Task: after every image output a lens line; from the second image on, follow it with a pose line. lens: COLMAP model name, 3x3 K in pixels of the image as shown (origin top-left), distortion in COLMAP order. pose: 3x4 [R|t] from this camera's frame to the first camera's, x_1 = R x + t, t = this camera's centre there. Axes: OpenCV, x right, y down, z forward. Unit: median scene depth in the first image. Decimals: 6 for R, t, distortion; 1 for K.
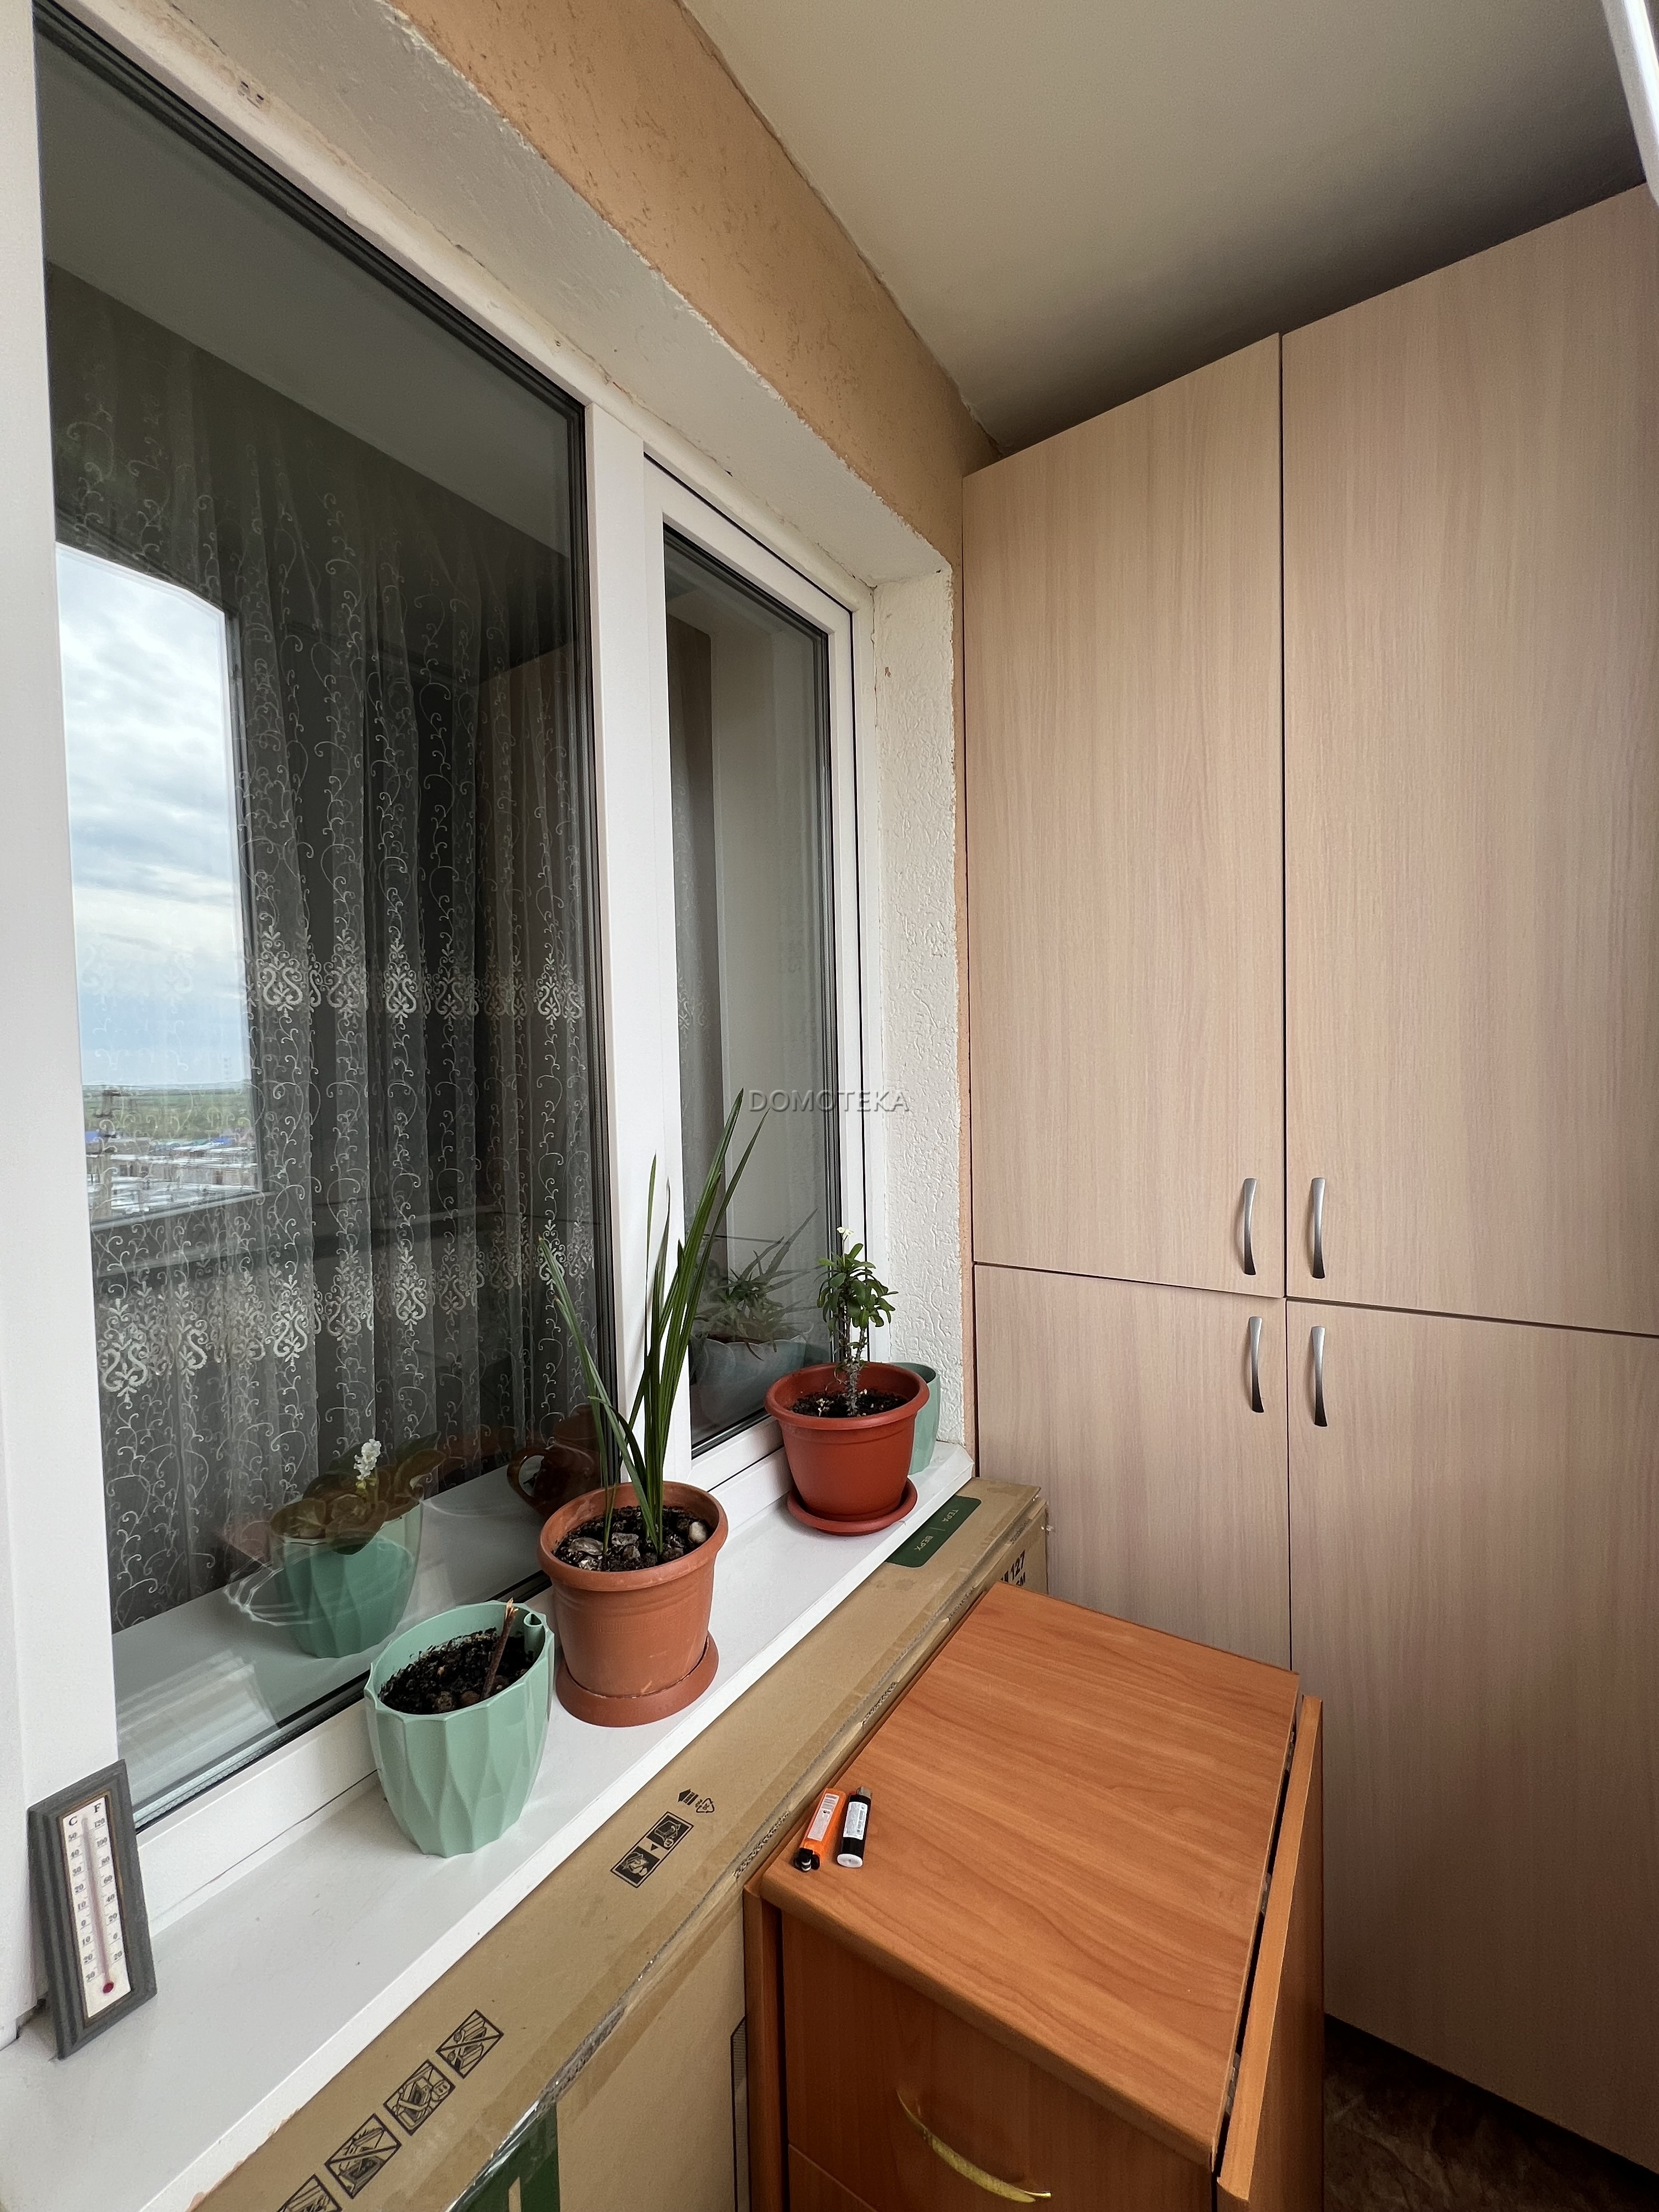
lens RADIAL K [[888.5, 0, 833.4], [0, 888.5, 1103.9], [0, 0, 1]] dist [-0.002045, 0.000204]
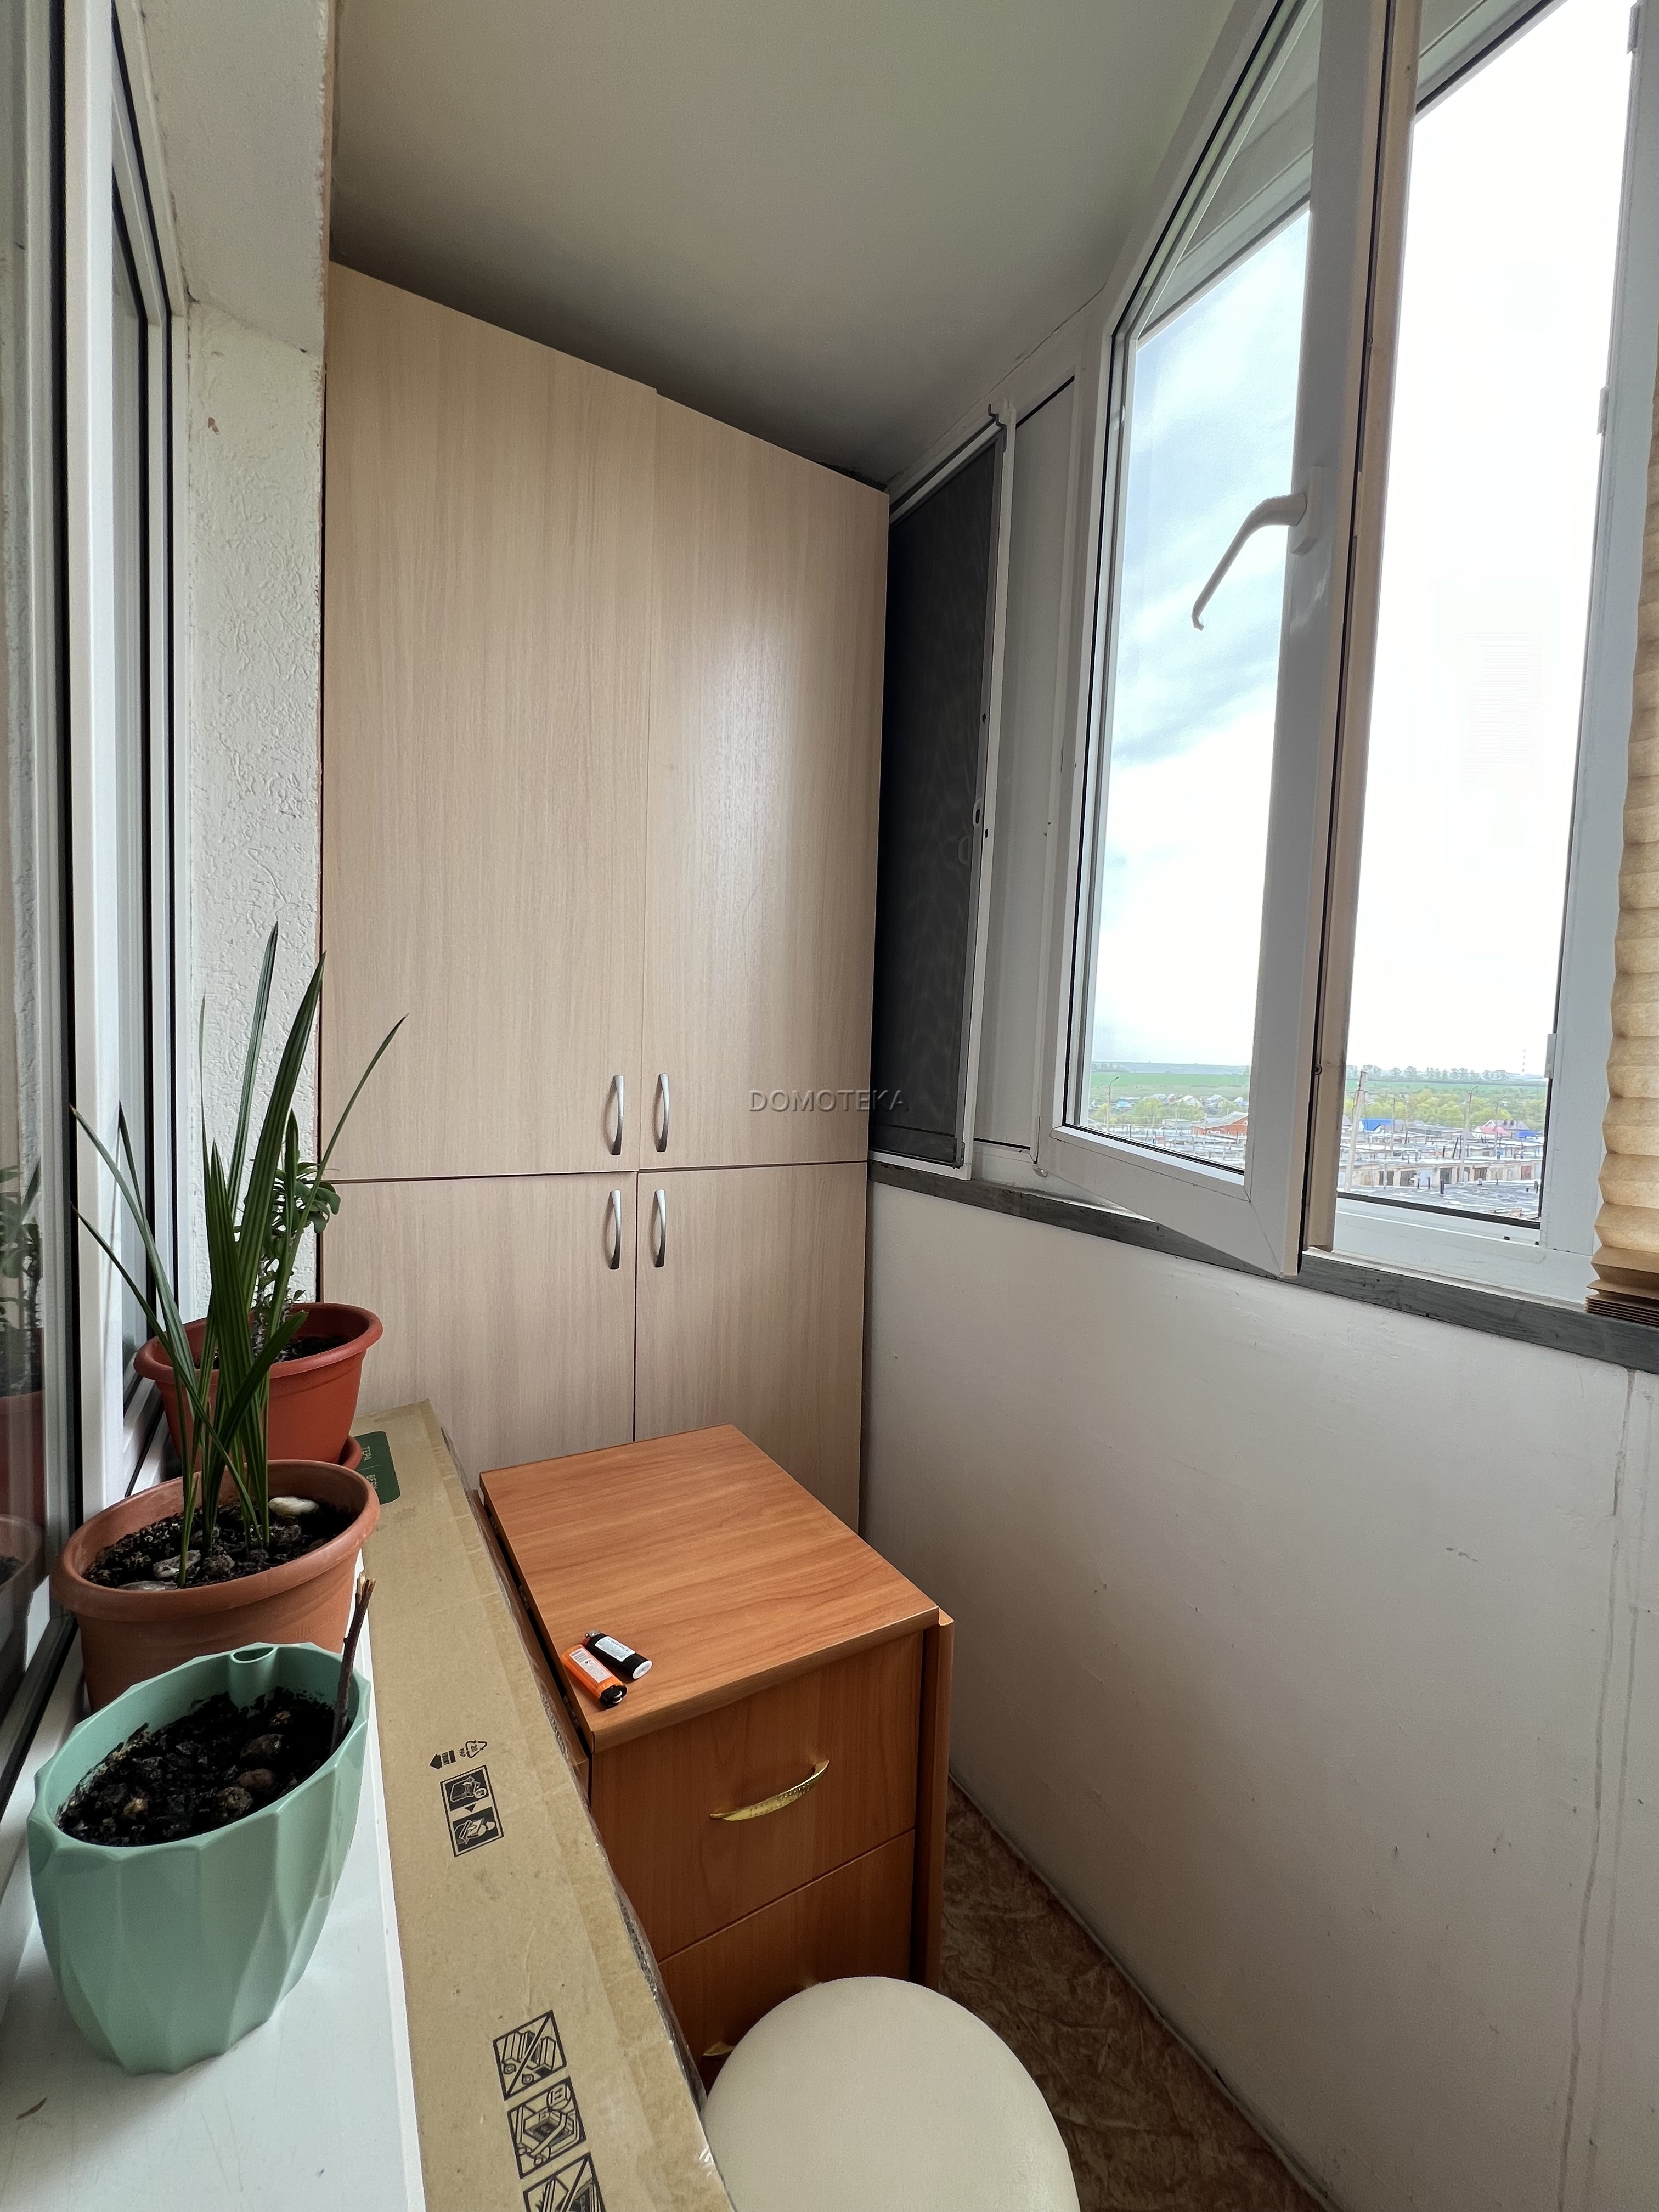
lens RADIAL K [[888.5, 0, 833.4], [0, 888.5, 1103.9], [0, 0, 1]] dist [-0.002045, 0.000204]
pose [[0.431286, -0.009830, 0.902162, -0.599509], [-0.010879, 0.999811, 0.016095, 0.121984], [-0.902150, -0.016756, 0.431098, 0.260519]]
